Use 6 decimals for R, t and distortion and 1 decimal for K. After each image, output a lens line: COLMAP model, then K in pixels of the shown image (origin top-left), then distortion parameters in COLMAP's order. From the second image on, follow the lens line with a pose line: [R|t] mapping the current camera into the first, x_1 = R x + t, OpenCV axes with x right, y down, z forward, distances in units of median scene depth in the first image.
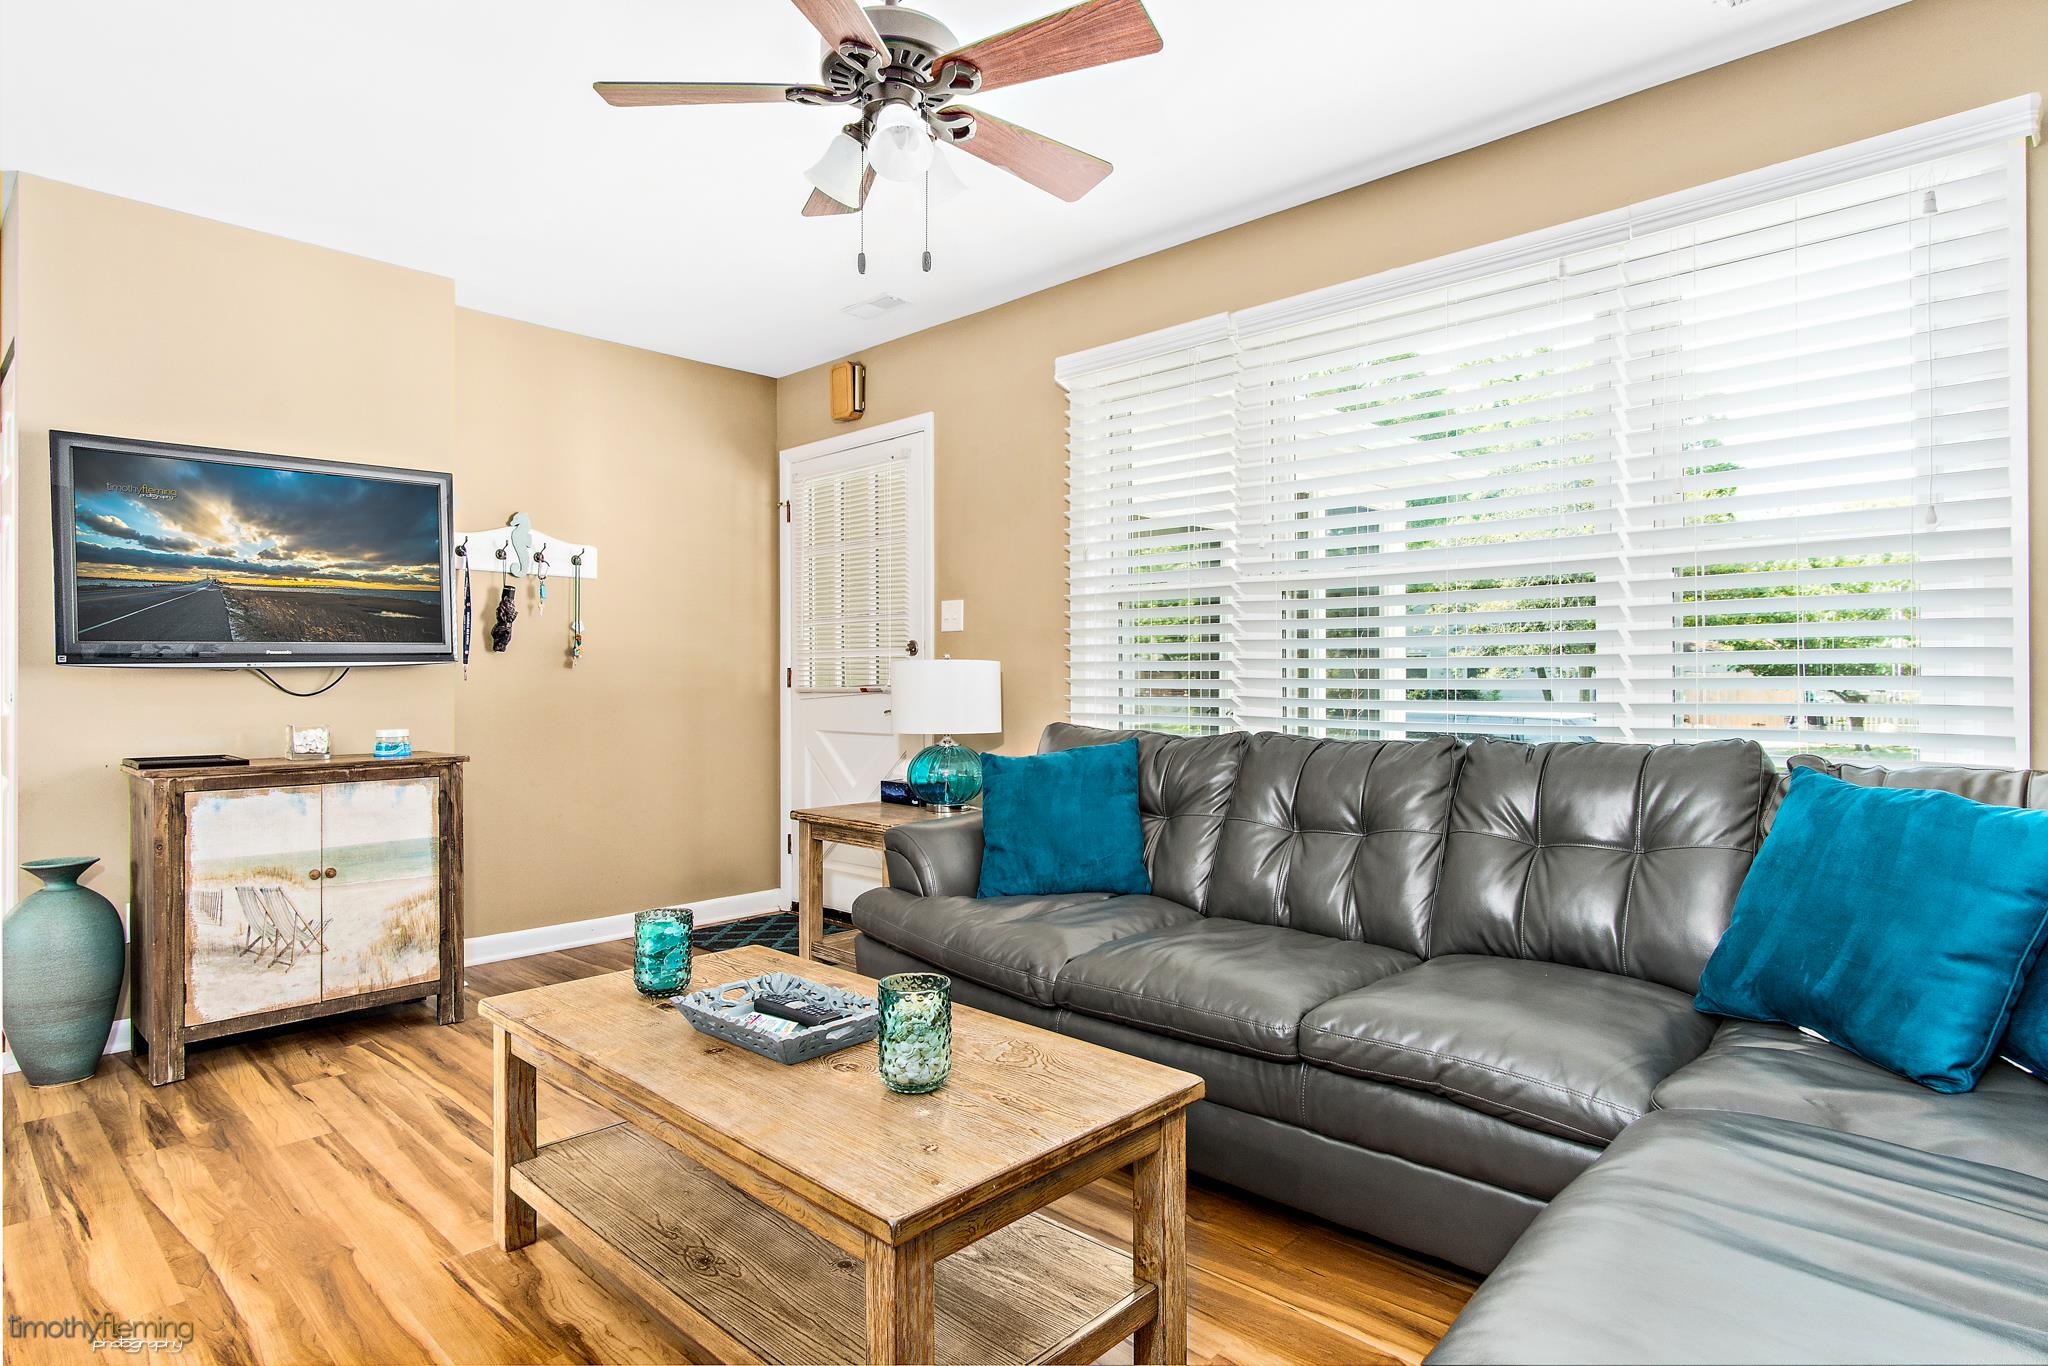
lens RADIAL K [[1111.8, 0, 1027.3], [0, 1111.8, 691.7], [0, 0, 1]] dist [-0.003794, 0.000032]
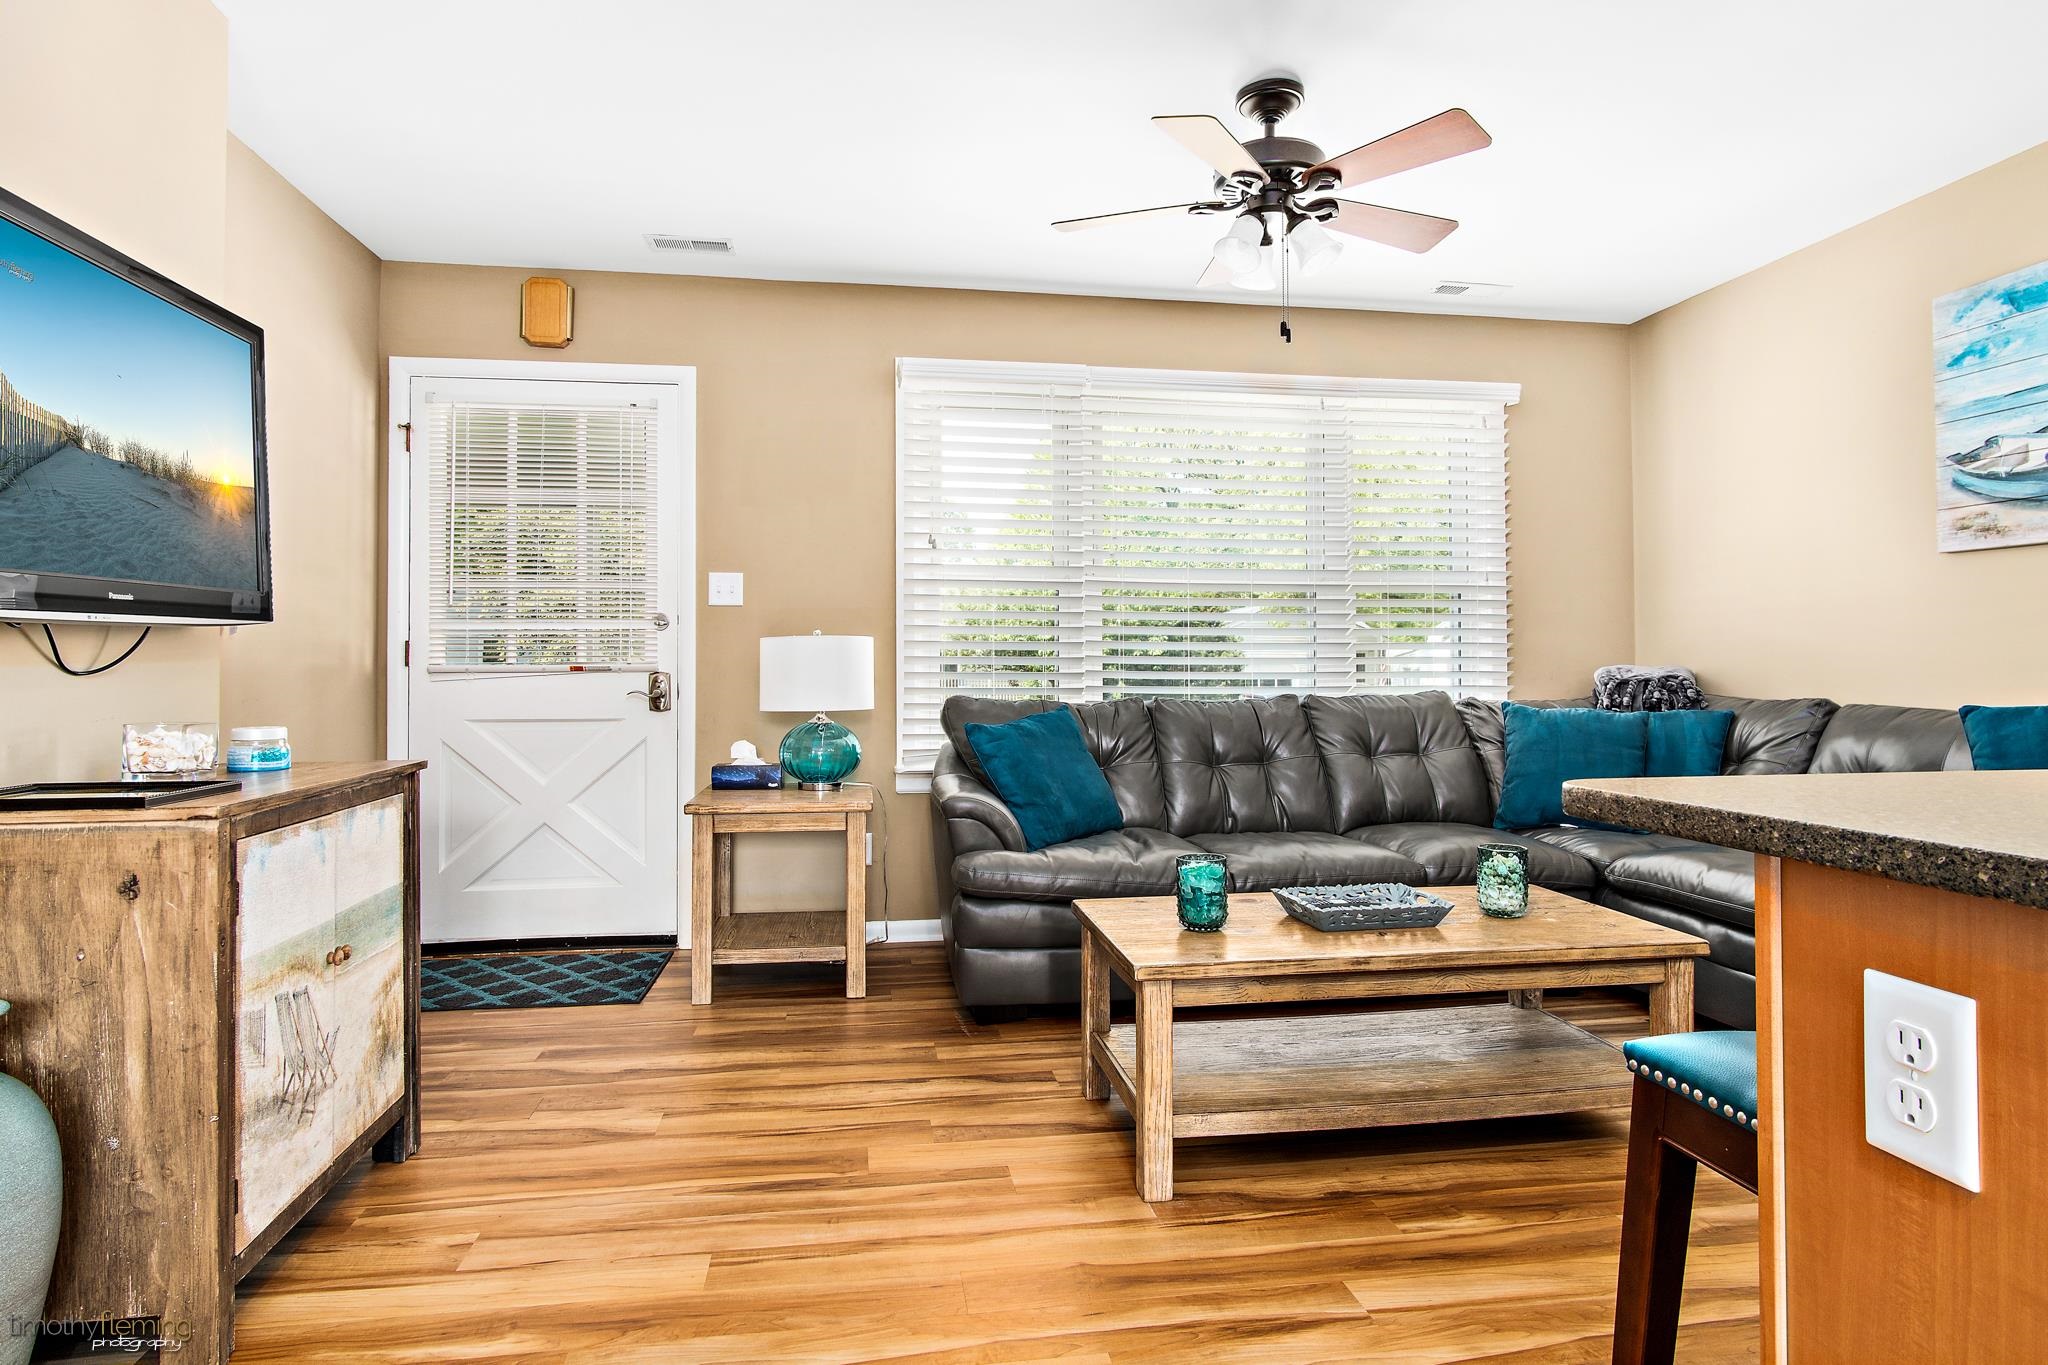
lens RADIAL K [[1111.8, 0, 1023.5], [0, 1111.8, 665.9], [0, 0, 1]] dist [-0.003794, 0.000032]
pose [[0.607665, -0.000034, 0.794193, -0.904464], [0.007373, 0.999957, -0.005598, 0.005626], [-0.794159, 0.009257, 0.607639, 0.310531]]
